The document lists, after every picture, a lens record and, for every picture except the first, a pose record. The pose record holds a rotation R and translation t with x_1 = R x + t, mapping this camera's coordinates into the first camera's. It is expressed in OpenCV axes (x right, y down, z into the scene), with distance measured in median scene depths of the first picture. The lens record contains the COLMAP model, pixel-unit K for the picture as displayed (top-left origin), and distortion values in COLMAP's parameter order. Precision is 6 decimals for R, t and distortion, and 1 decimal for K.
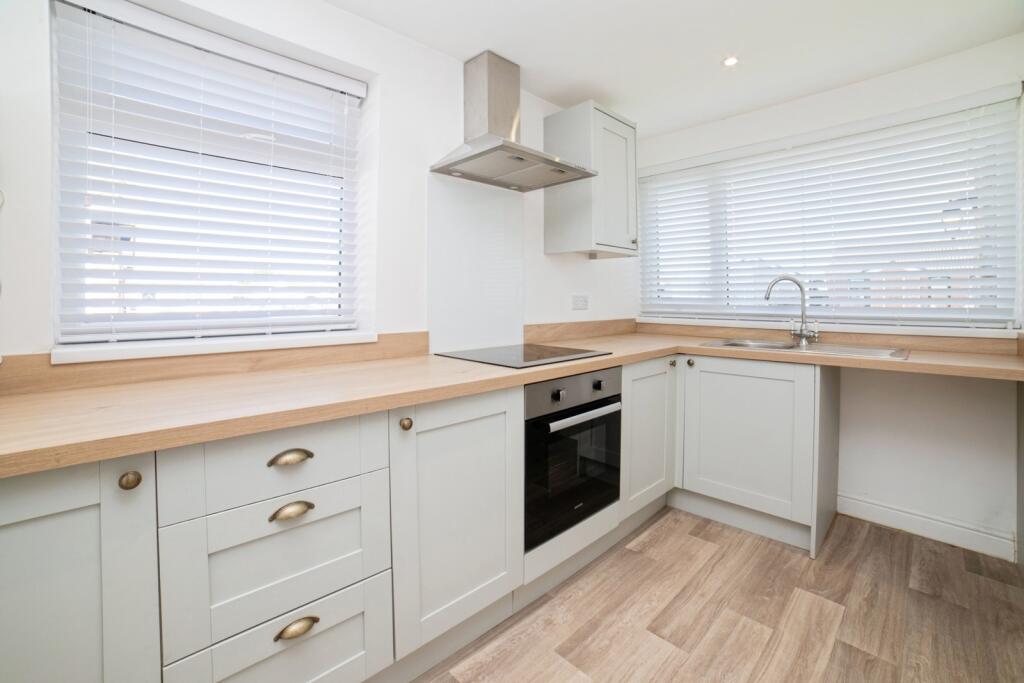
lens RADIAL K [[446.6, 0, 512.6], [0, 446.6, 295.5], [0, 0, 1]] dist [-0.047138, 0.000172]
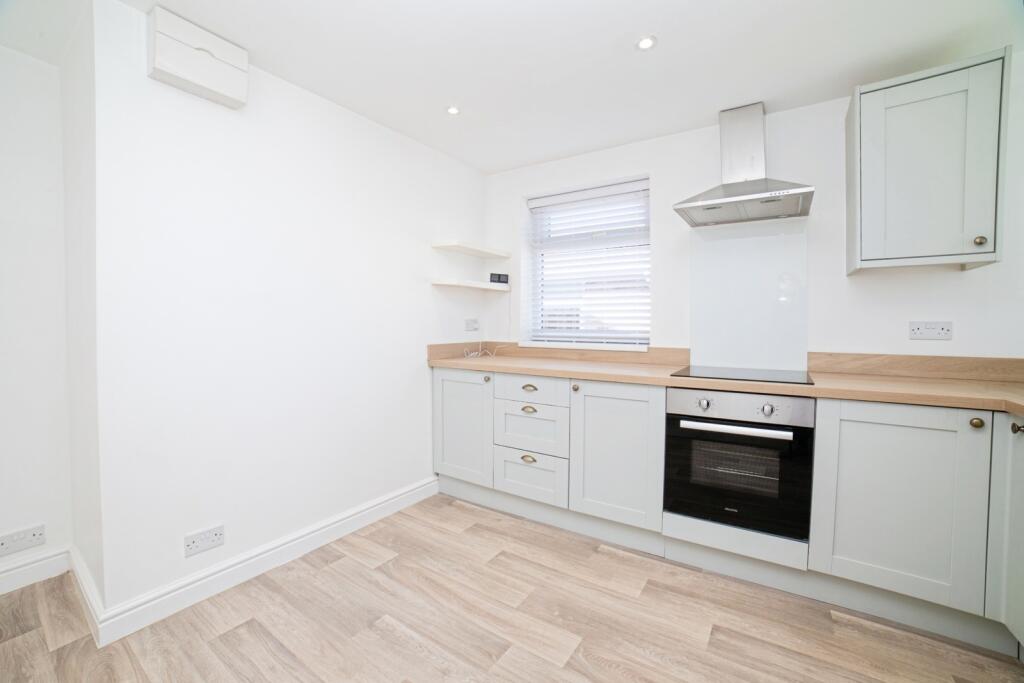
lens RADIAL K [[435.9, 0, 512.0], [0, 435.9, 341.5], [0, 0, 1]] dist [0.000150, 0.000124]
pose [[0.209634, 0.044331, -0.976774, 1.218396], [-0.000999, 0.998981, 0.045125, 0.002774], [0.977779, -0.008484, 0.209465, 0.264144]]
